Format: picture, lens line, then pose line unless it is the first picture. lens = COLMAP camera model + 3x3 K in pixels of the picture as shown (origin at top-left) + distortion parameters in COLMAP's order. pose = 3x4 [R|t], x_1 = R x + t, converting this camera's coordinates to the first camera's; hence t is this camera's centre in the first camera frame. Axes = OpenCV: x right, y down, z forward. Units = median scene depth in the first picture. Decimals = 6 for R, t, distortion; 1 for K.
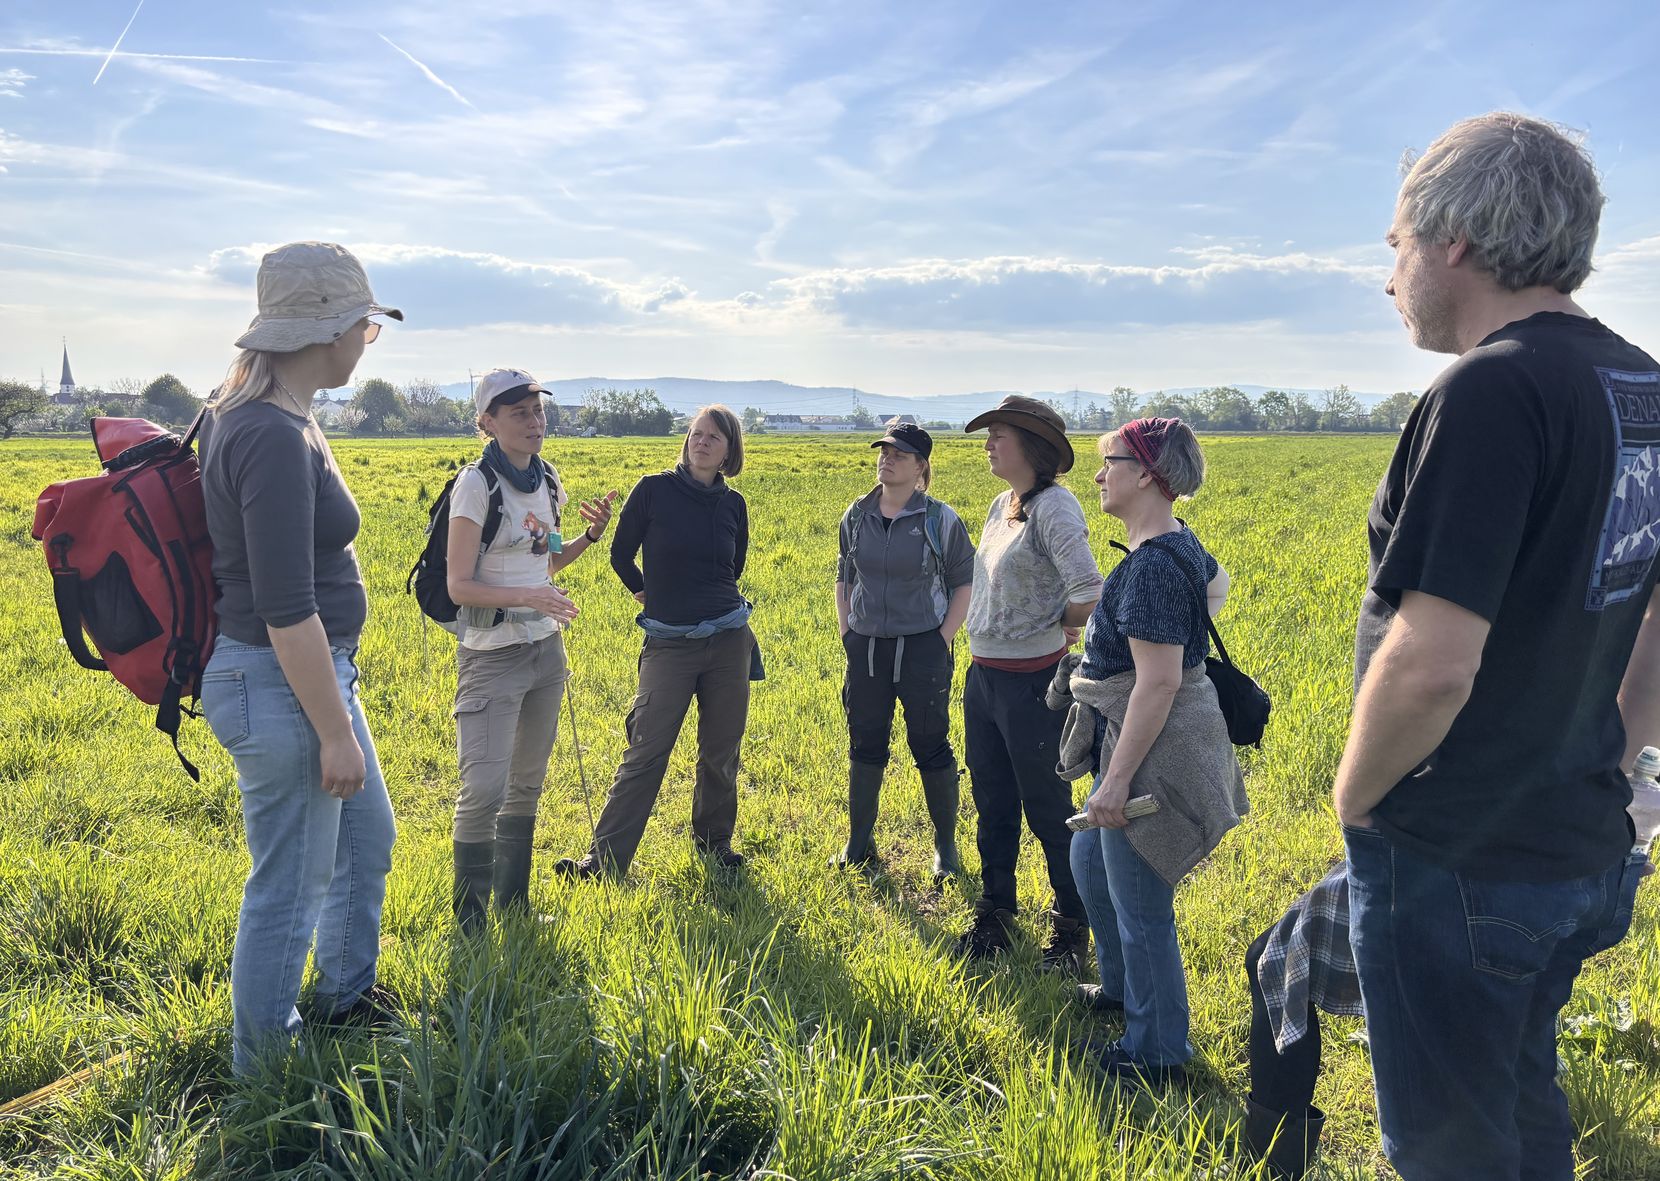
lens RADIAL K [[2016.1, 0, 830.0], [0, 2016.1, 590.5], [0, 0, 1]] dist [0.280696, -0.569124]
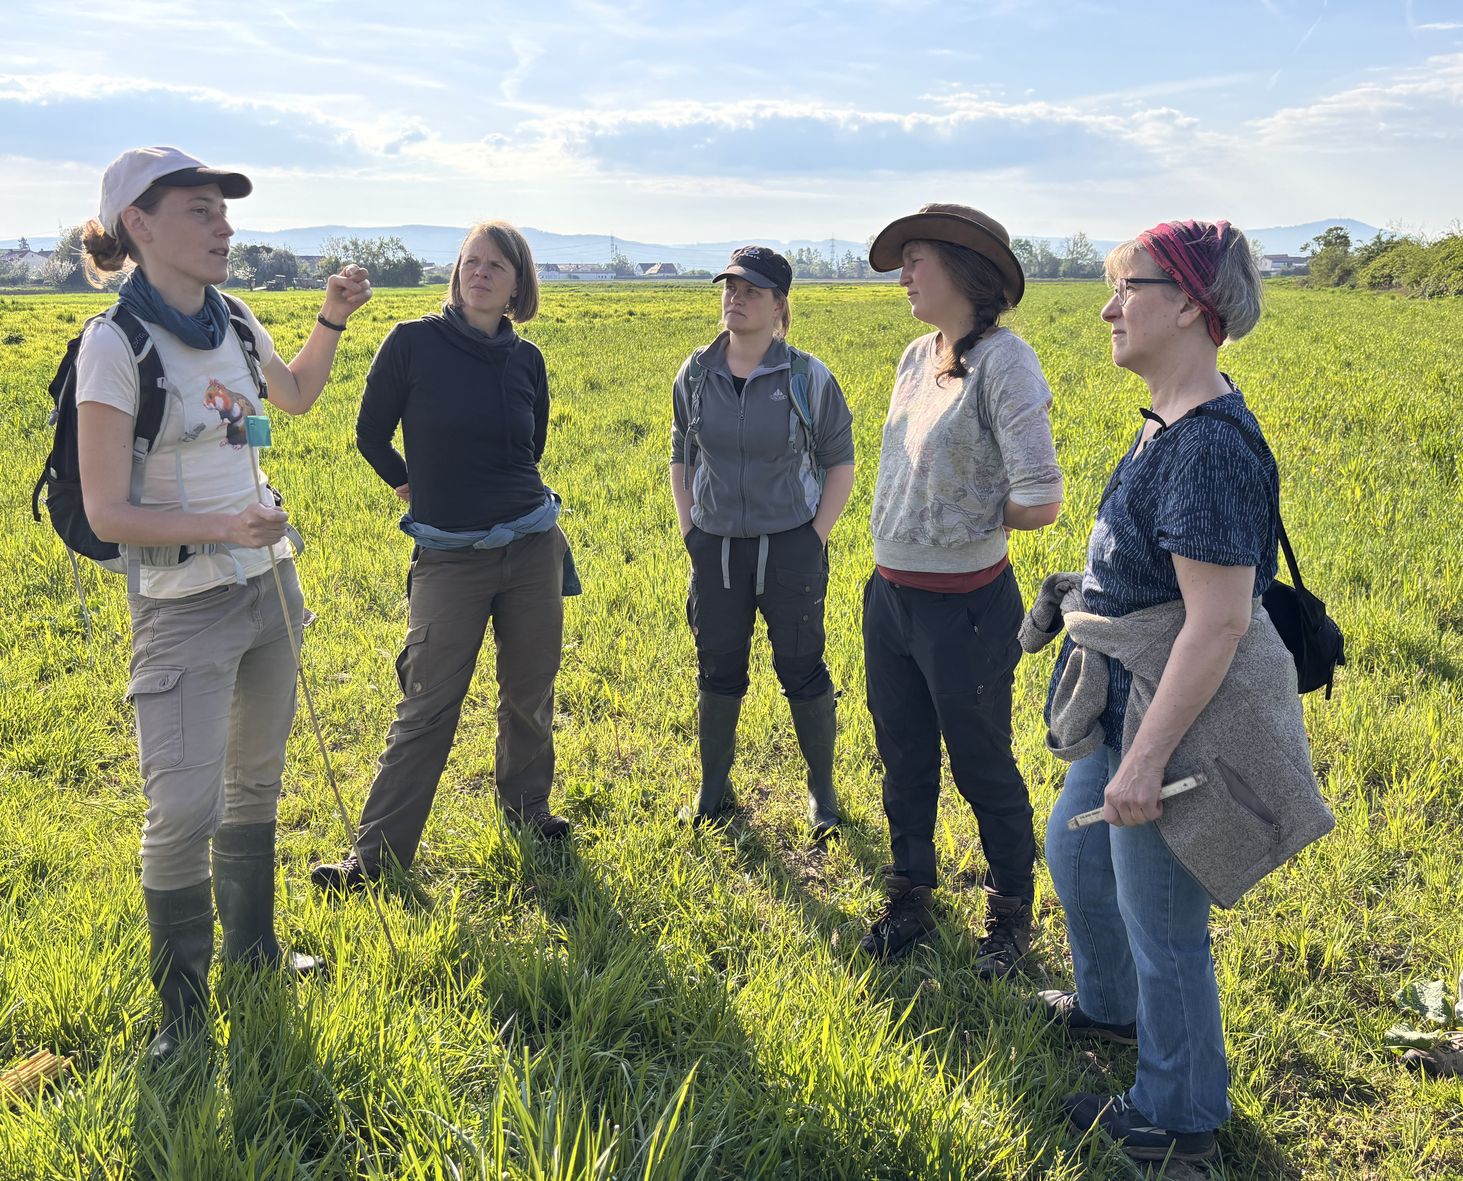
lens RADIAL K [[1207.7, 0, 762.5], [0, 1207.7, 577.6], [0, 0, 1]] dist [0.040694, 0.003063]
pose [[0.980285, -0.055782, 0.189550, -0.051978], [0.028410, 0.989146, 0.144165, -0.026518], [-0.195534, -0.135937, 0.971230, 0.541966]]
